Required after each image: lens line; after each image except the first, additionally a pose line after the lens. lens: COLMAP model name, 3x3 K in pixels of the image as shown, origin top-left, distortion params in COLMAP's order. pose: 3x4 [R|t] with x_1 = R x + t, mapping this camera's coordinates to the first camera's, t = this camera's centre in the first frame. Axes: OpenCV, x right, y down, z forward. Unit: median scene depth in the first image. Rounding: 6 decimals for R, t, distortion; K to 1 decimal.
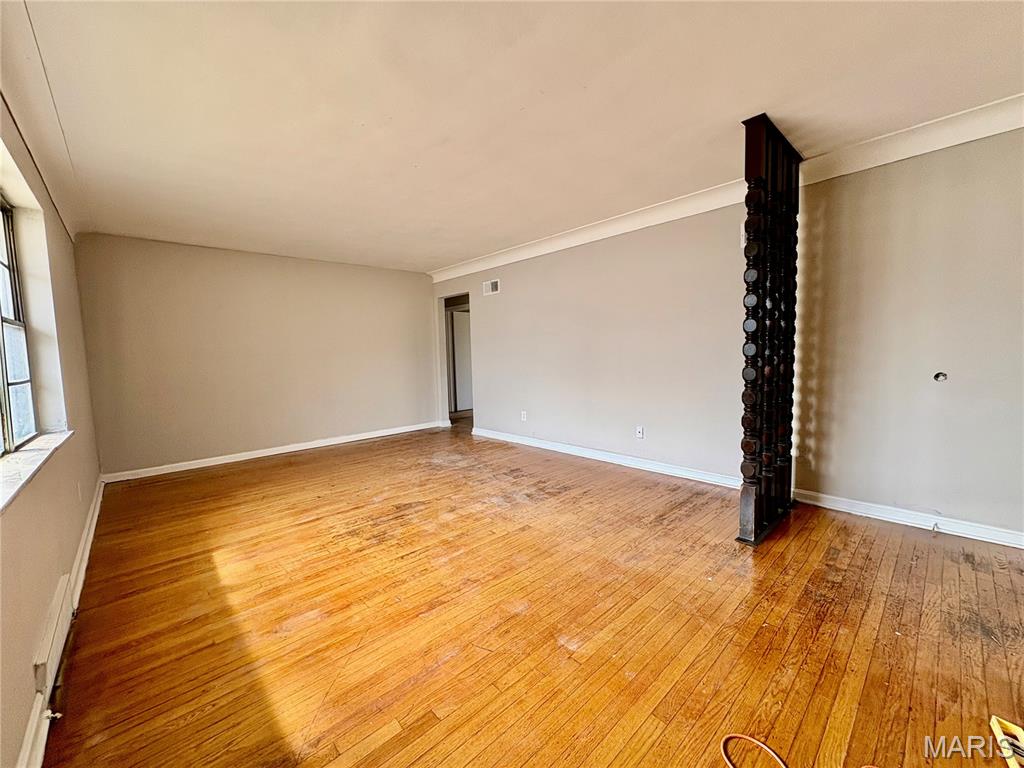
lens RADIAL K [[408.2, 0, 512.0], [0, 408.2, 384.0], [0, 0, 1]] dist [-0.002008, -0.000160]
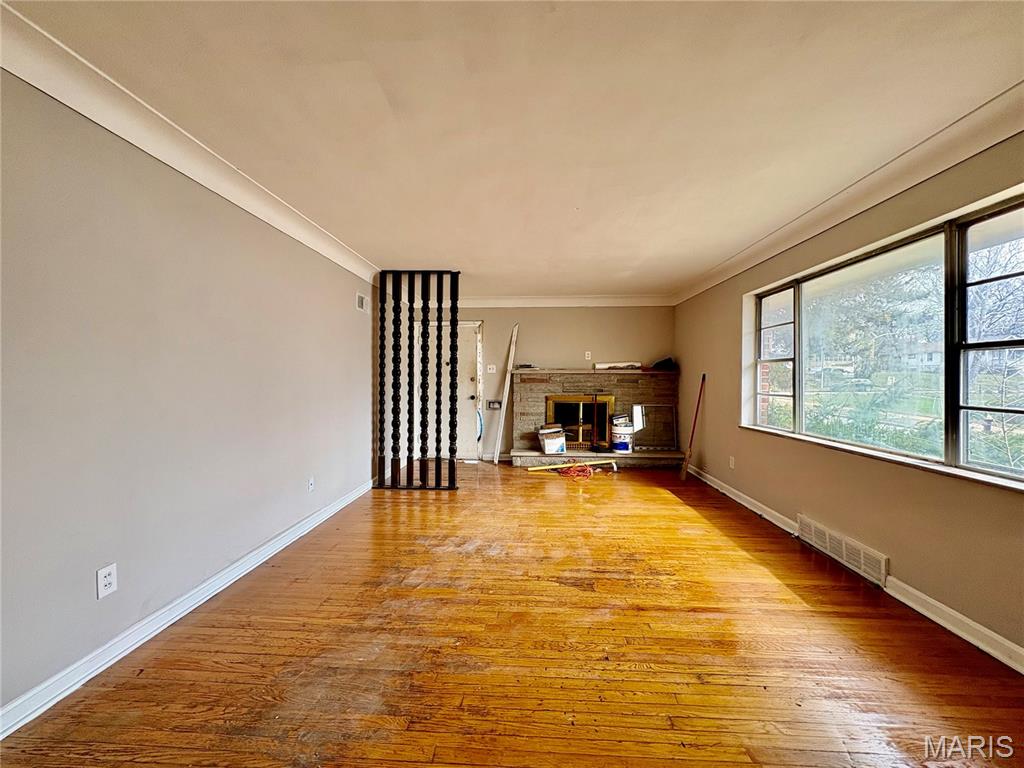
lens RADIAL K [[408.2, 0, 512.0], [0, 408.2, 384.0], [0, 0, 1]] dist [-0.002008, -0.000160]
pose [[-0.694043, 0.016420, 0.719746, -0.749704], [0.074455, 0.996016, 0.049073, -0.126124], [-0.716073, 0.087647, -0.692500, 1.634457]]
